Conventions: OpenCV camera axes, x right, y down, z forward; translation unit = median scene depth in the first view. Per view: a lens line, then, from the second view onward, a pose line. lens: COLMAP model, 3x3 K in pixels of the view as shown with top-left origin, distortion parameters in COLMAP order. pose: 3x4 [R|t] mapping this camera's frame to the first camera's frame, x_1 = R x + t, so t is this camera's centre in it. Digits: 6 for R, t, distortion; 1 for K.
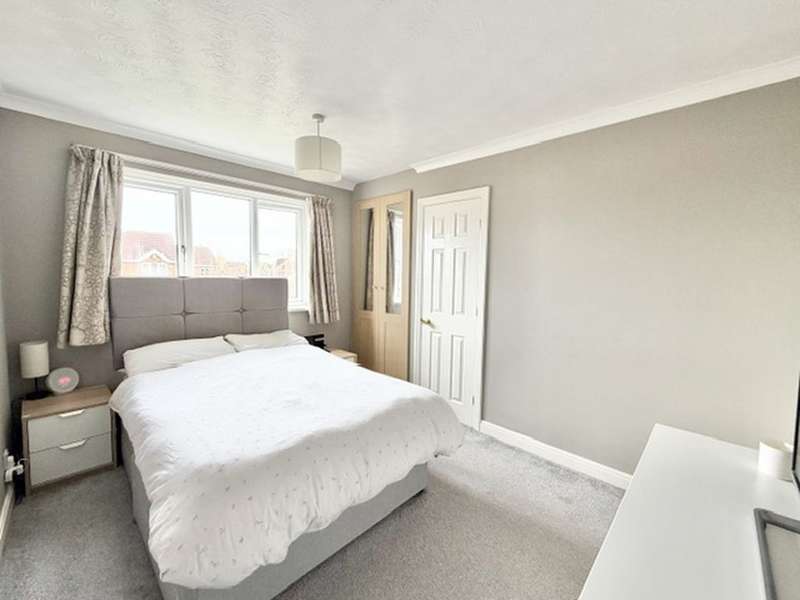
lens RADIAL K [[322.7, 0, 400.0], [0, 322.7, 300.0], [0, 0, 1]] dist [-0.000456, -0.000075]
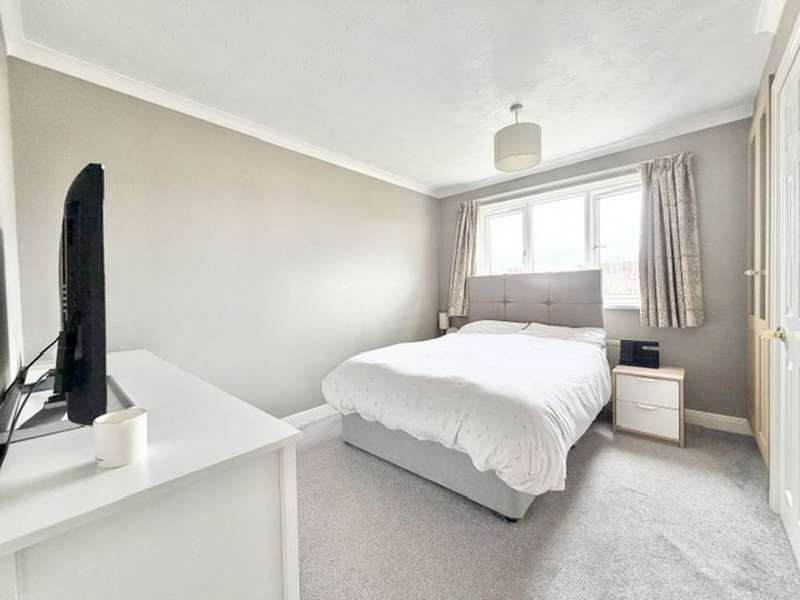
lens RADIAL K [[321.9, 0, 400.0], [0, 321.9, 300.0], [0, 0, 1]] dist [-0.000364, -0.000015]
pose [[0.040106, -0.002957, -0.999191, 0.569121], [-0.059918, 0.998189, -0.005359, 0.060450], [0.997397, 0.060084, 0.039856, 0.461488]]
